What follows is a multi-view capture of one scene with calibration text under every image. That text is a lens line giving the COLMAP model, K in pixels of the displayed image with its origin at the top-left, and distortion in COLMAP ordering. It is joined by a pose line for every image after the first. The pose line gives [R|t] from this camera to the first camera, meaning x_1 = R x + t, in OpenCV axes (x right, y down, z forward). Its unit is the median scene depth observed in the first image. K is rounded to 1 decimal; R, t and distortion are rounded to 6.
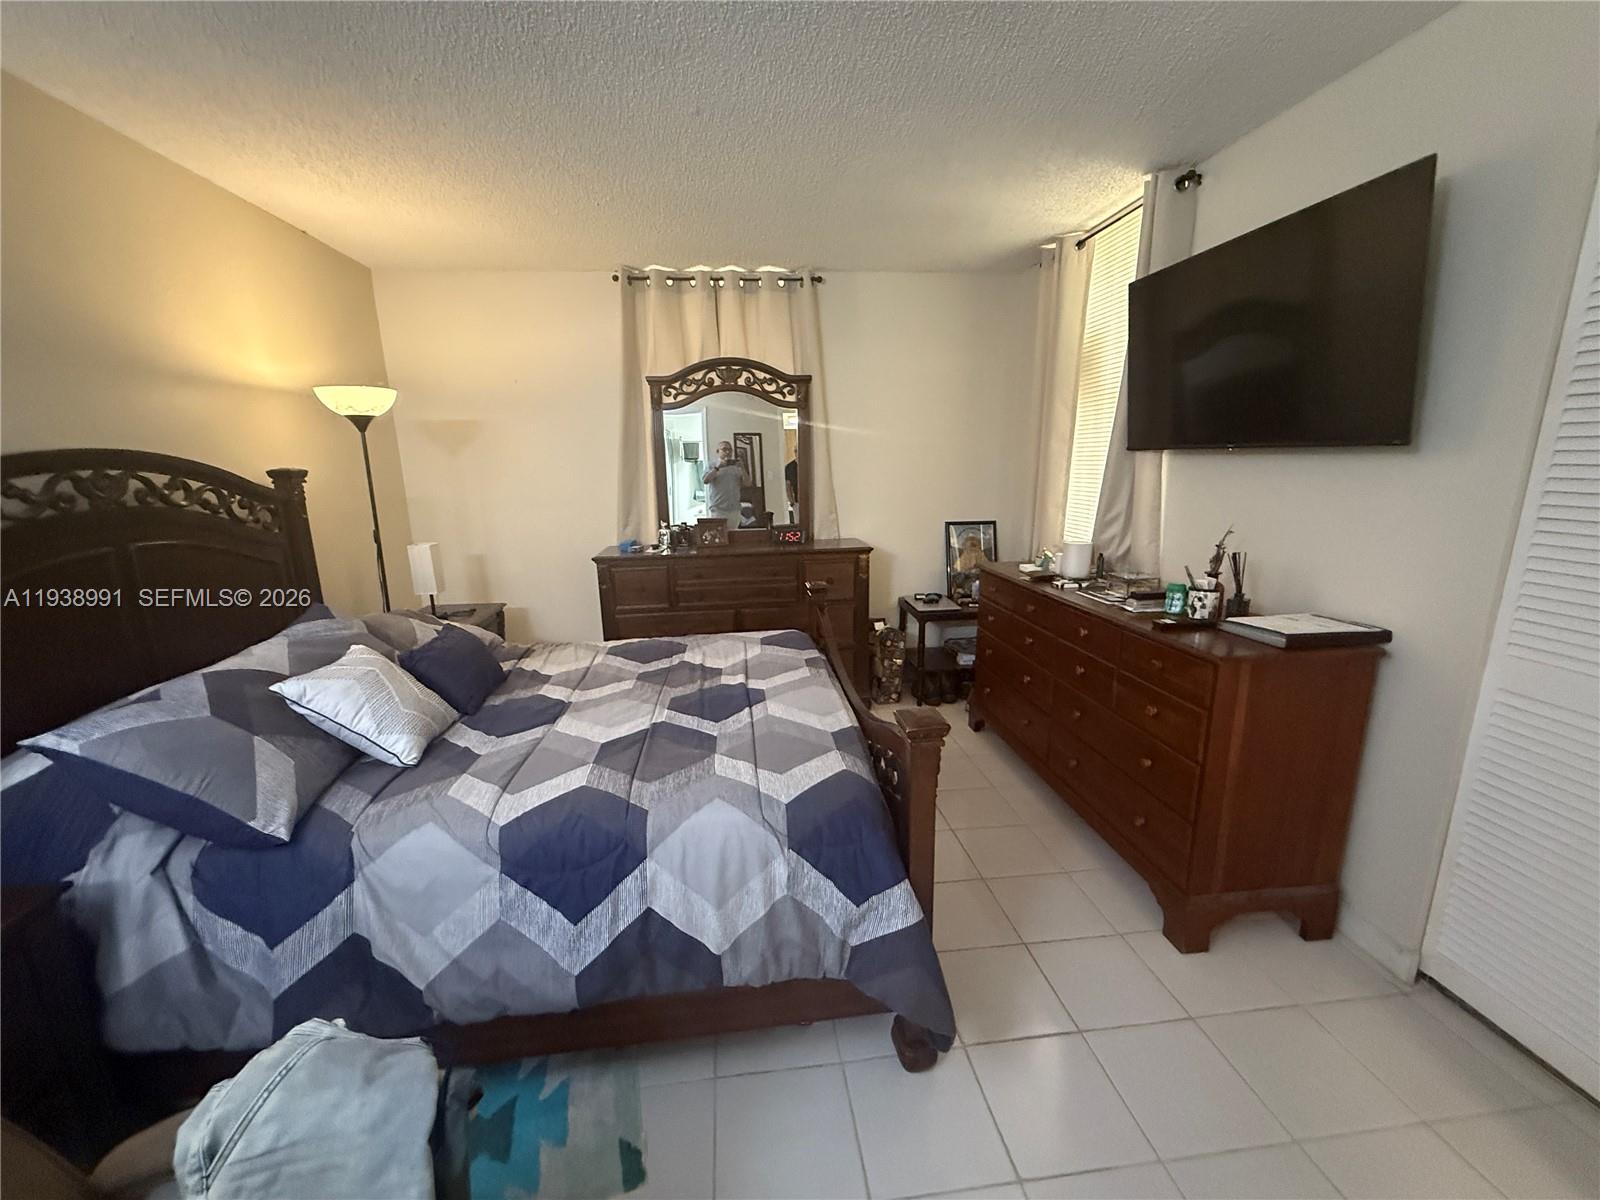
lens RADIAL K [[641.6, 0, 790.6], [0, 641.6, 600.2], [0, 0, 1]] dist [-0.000755, 0.000118]
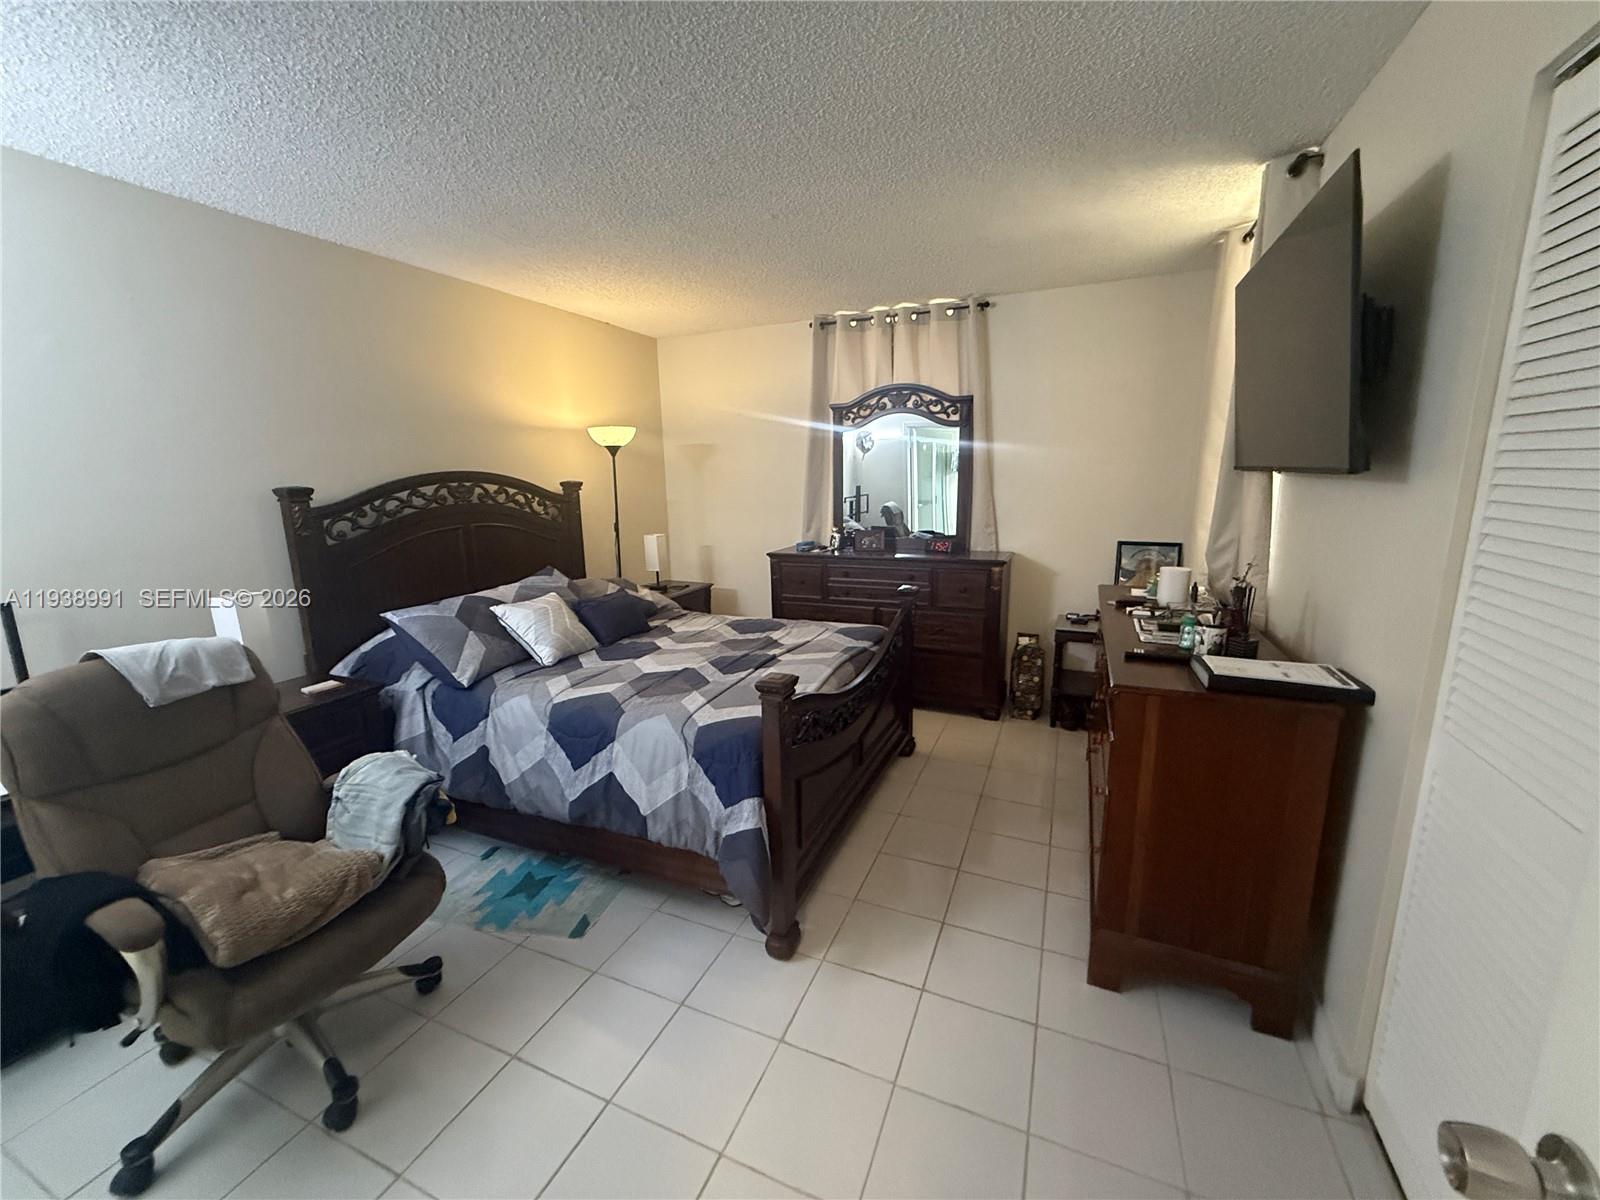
lens RADIAL K [[641.6, 0, 790.6], [0, 641.6, 600.2], [0, 0, 1]] dist [-0.000755, 0.000118]
pose [[0.863062, 0.102265, -0.494636, 0.596721], [-0.107016, 0.994080, 0.018799, -0.004918], [0.493630, 0.036710, 0.868897, -0.098607]]
